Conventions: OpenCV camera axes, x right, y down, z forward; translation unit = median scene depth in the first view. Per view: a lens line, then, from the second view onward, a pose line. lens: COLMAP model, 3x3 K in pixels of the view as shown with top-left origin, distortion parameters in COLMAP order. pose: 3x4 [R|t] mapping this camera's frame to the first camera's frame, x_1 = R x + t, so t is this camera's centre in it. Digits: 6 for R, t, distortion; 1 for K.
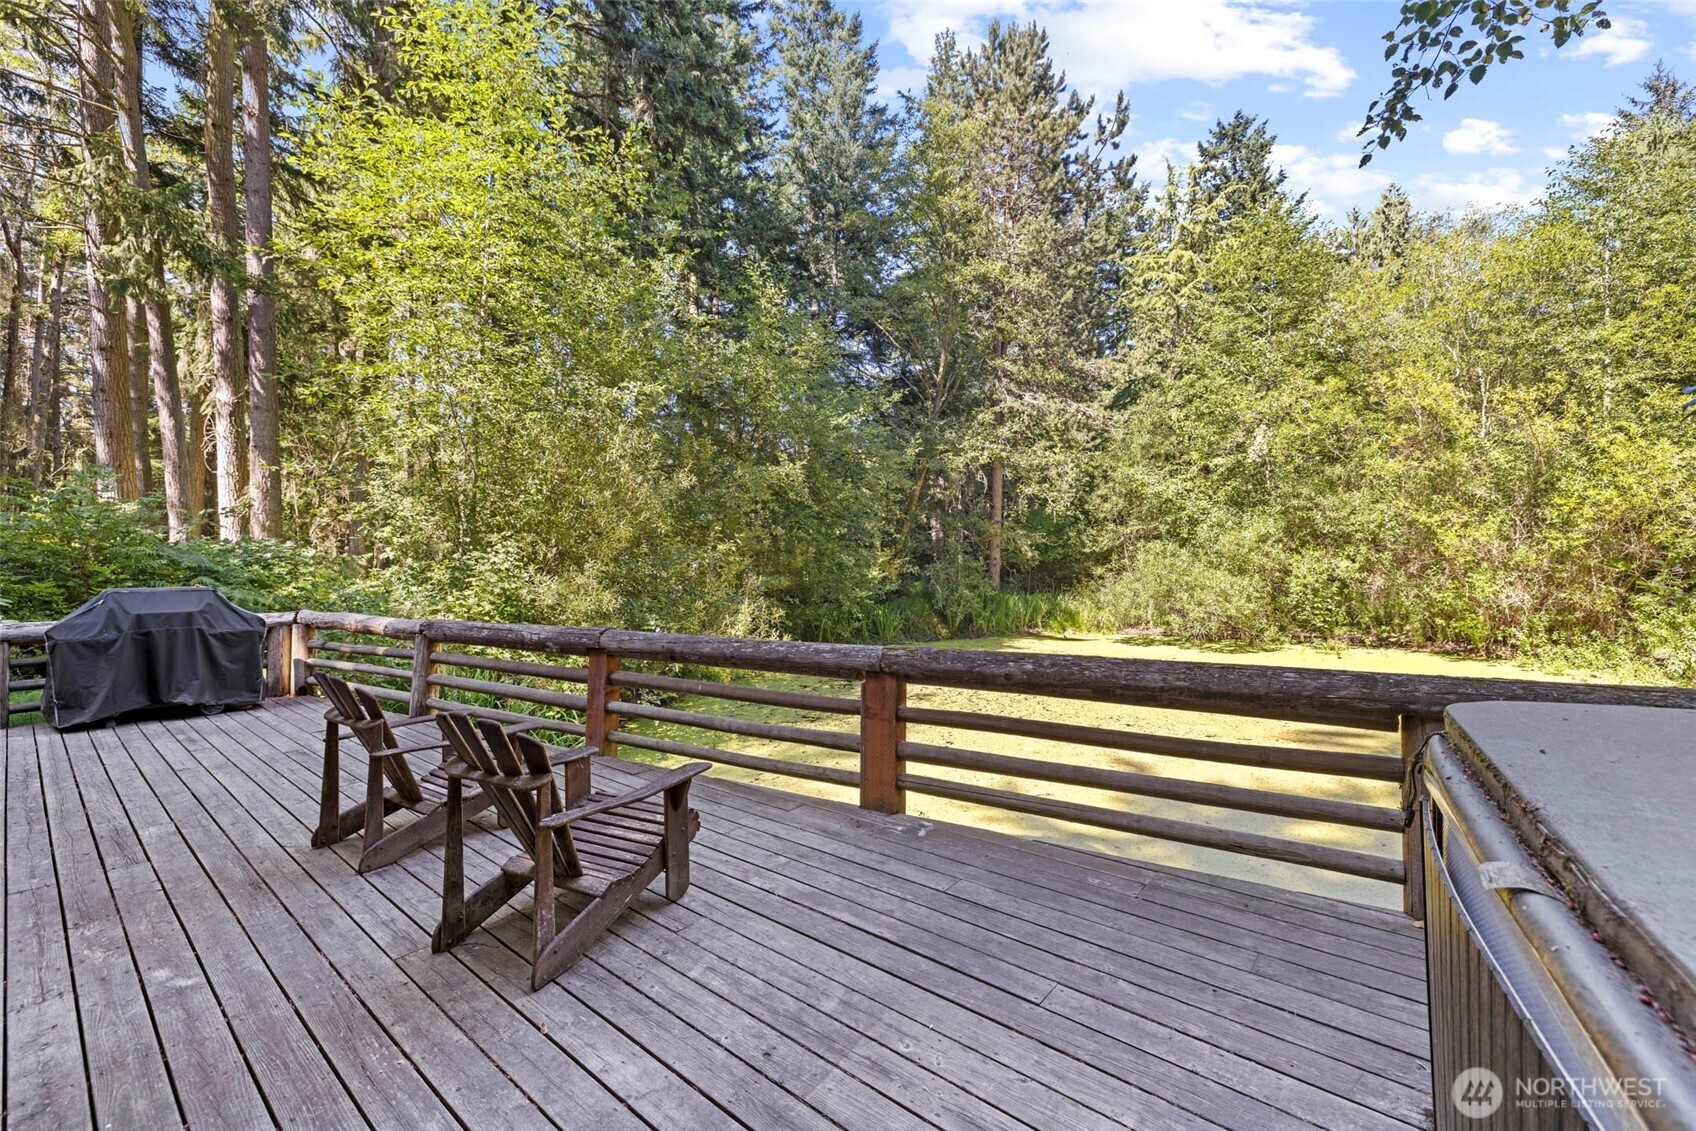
lens RADIAL K [[717.2, 0, 833.9], [0, 717.2, 557.6], [0, 0, 1]] dist [0.007989, -0.000580]
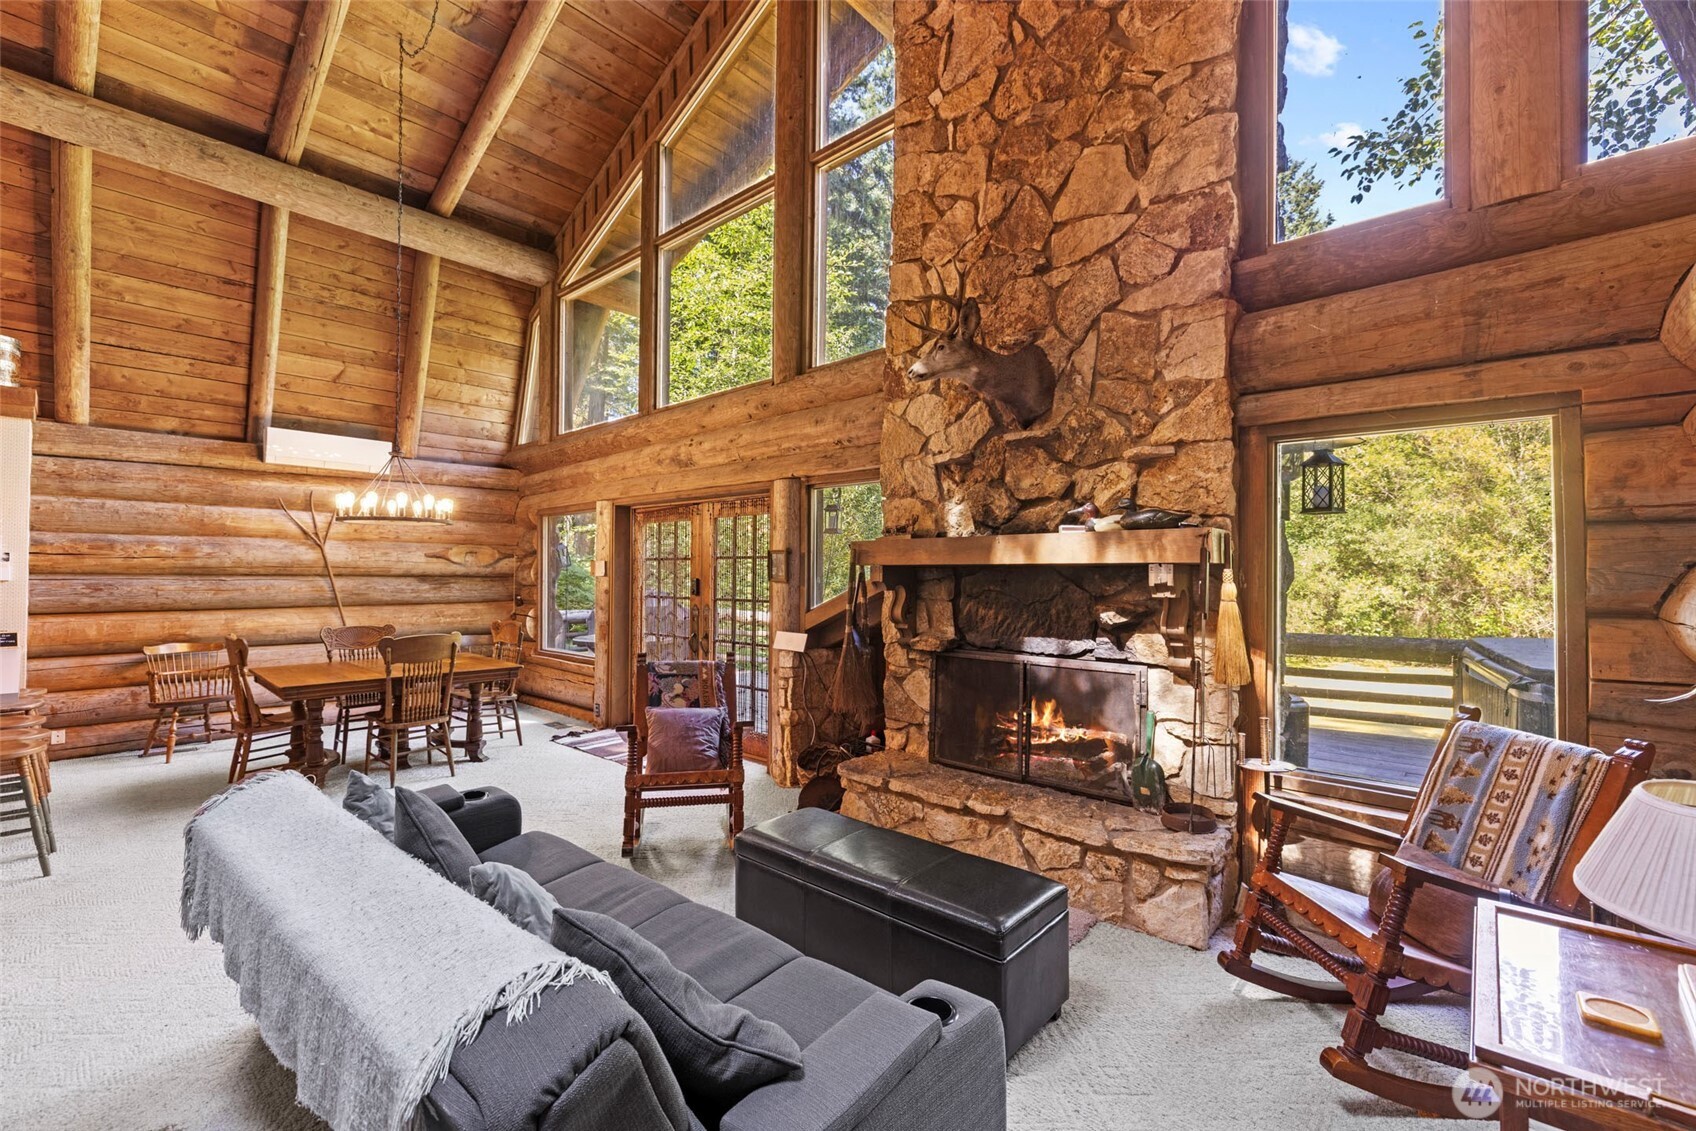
lens RADIAL K [[717.2, 0, 836.3], [0, 717.2, 567.1], [0, 0, 1]] dist [0.007989, -0.000580]
pose [[0.999350, 0.019413, -0.030385, -0.139655], [-0.019635, 0.999783, -0.007005, -0.004411], [0.030243, 0.007597, 0.999514, -0.169931]]
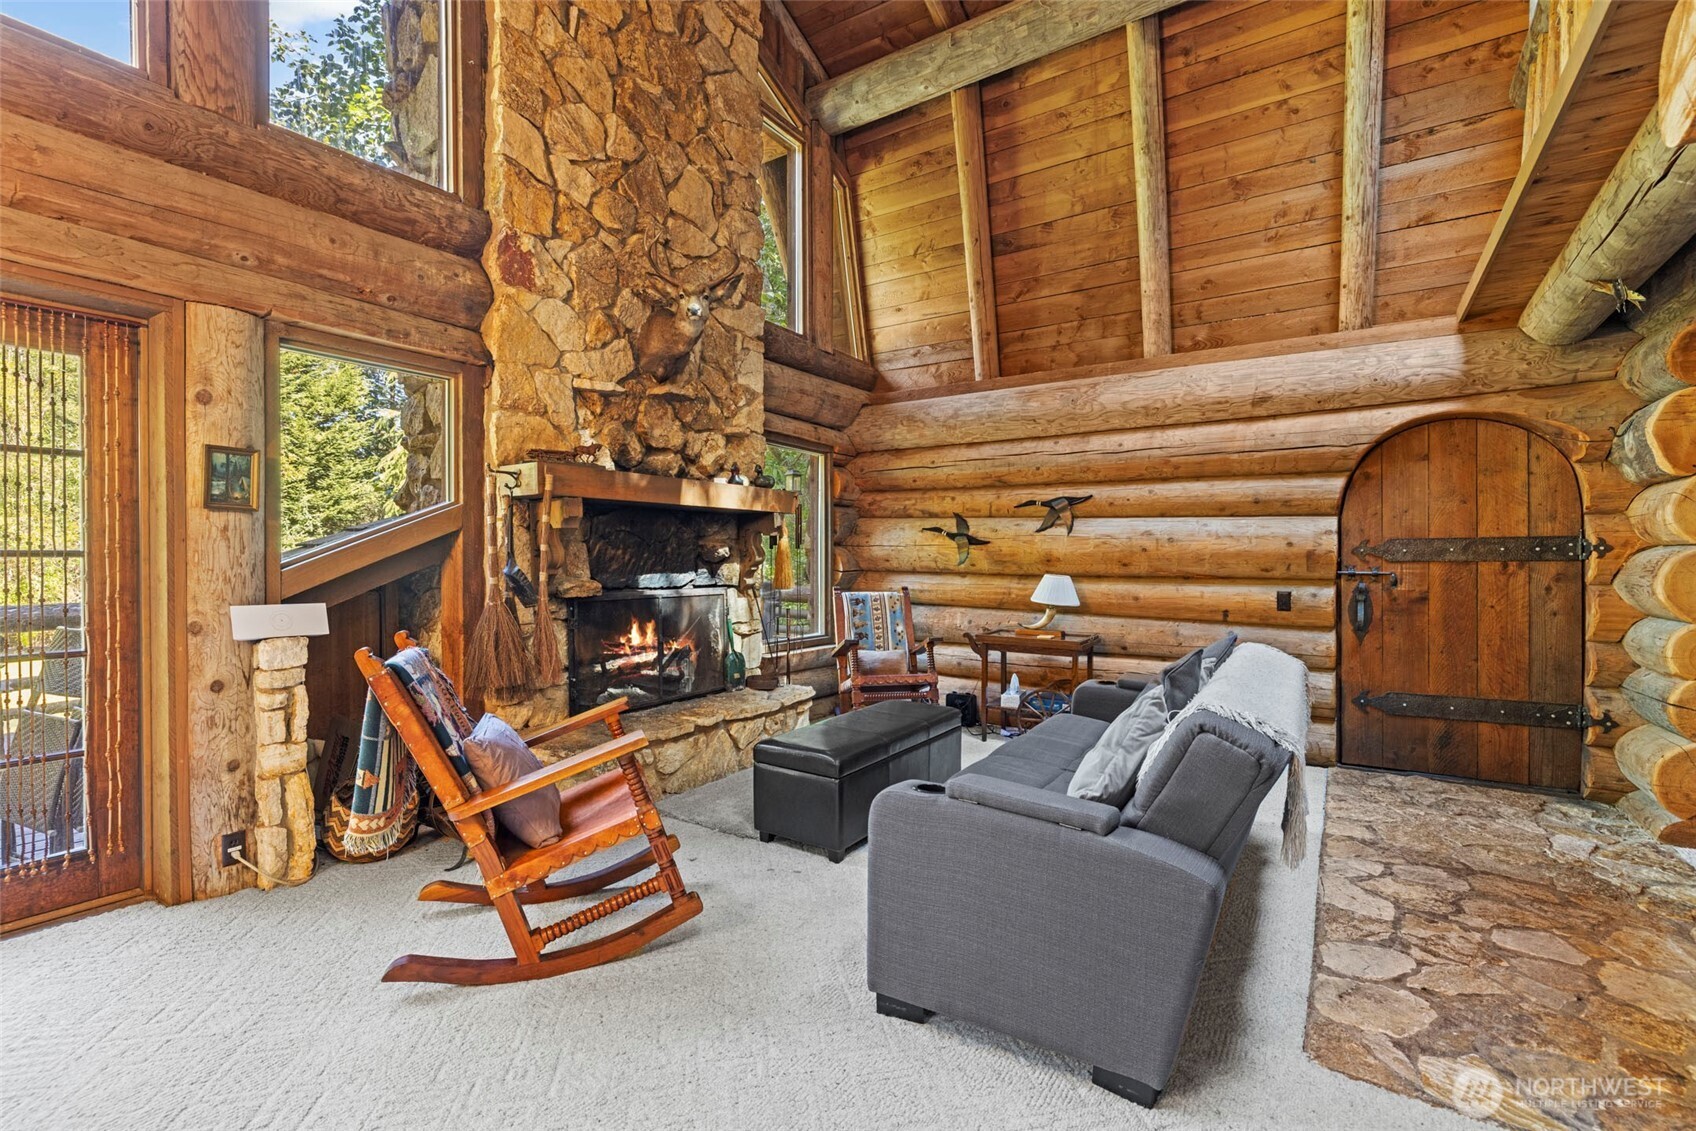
lens RADIAL K [[754.8, 0, 849.4], [0, 754.8, 568.2], [0, 0, 1]] dist [-0.005800, -0.000871]
pose [[-0.111387, -0.002009, 0.993775, -0.296431], [-0.002605, 0.999995, 0.001729, 0.007978], [-0.993774, -0.002396, -0.111391, -0.029455]]
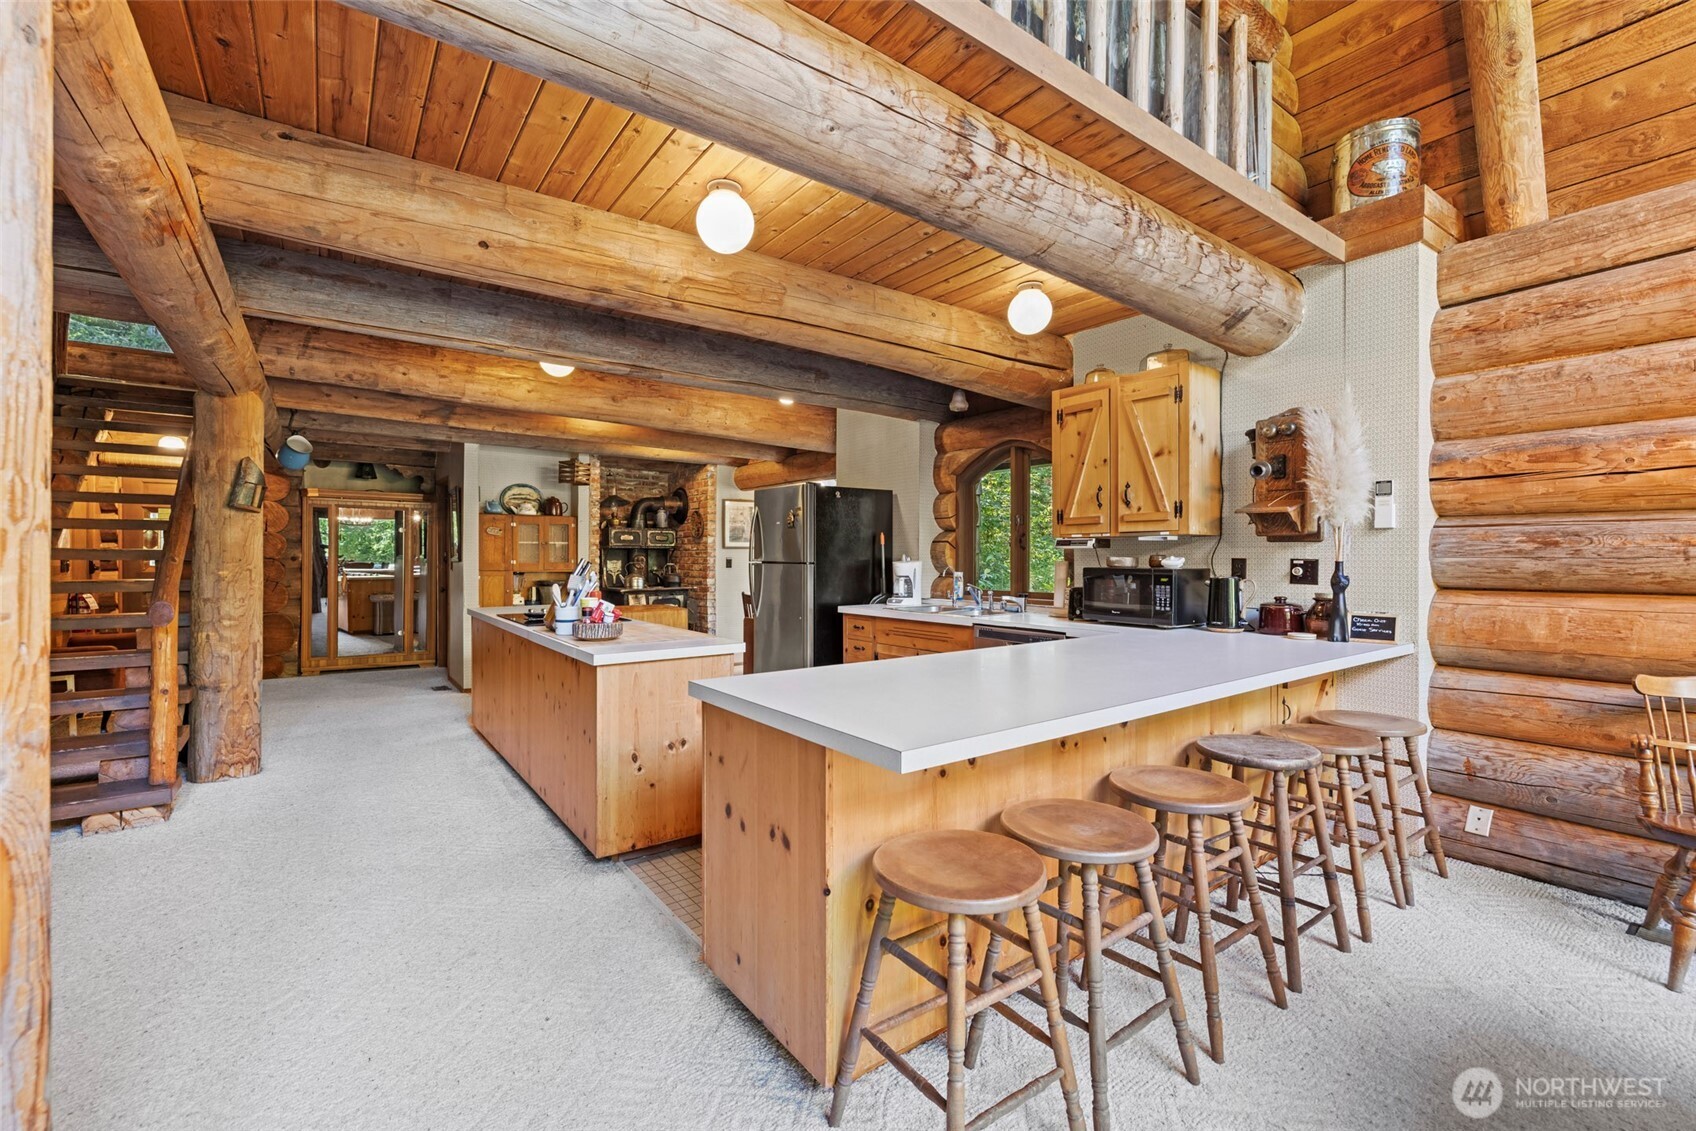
lens RADIAL K [[717.2, 0, 837.2], [0, 717.2, 555.8], [0, 0, 1]] dist [0.007989, -0.000580]
pose [[-0.248841, 0.008220, -0.968510, -0.253684], [0.003706, 0.999965, 0.007535, 0.007351], [0.968537, -0.001715, -0.248862, -0.013987]]
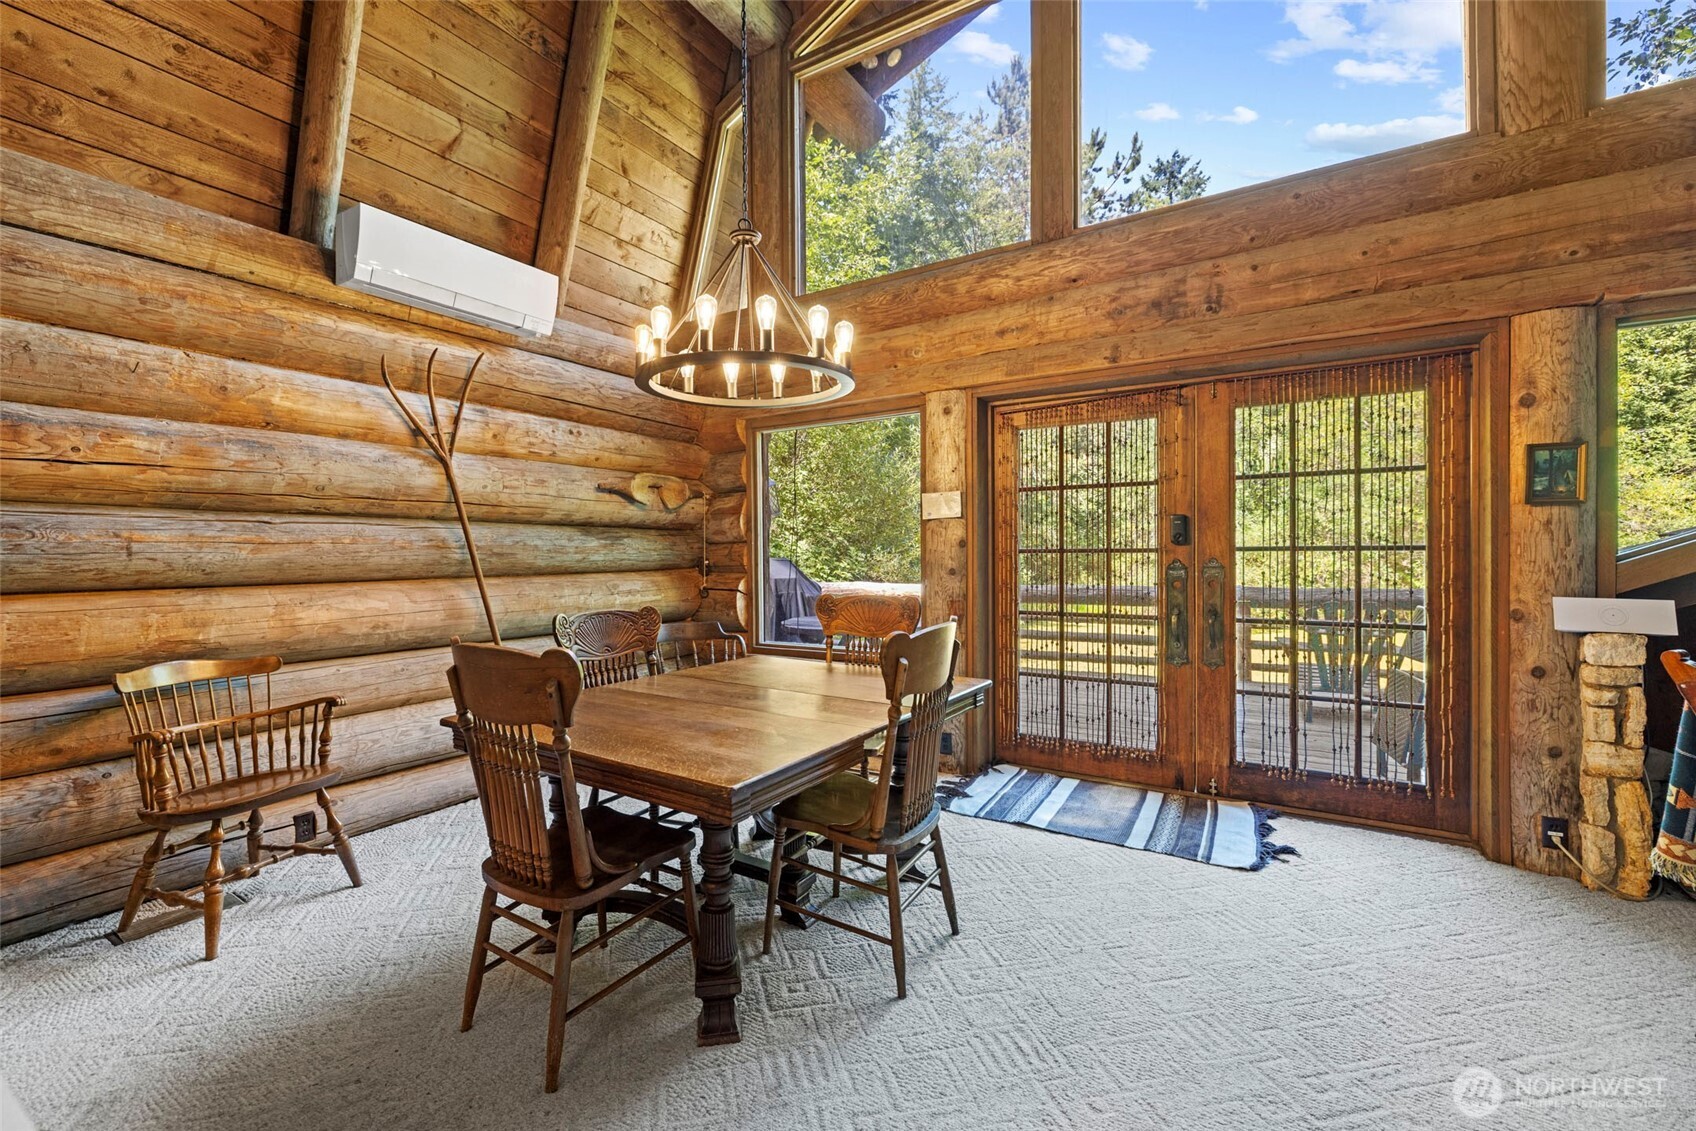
lens RADIAL K [[717.2, 0, 841.1], [0, 717.2, 554.7], [0, 0, 1]] dist [0.007989, -0.000580]
pose [[0.988356, 0.006842, 0.152005, -0.300437], [-0.007215, 0.999972, 0.001902, 0.008159], [-0.151988, -0.002976, 0.988378, -0.044608]]
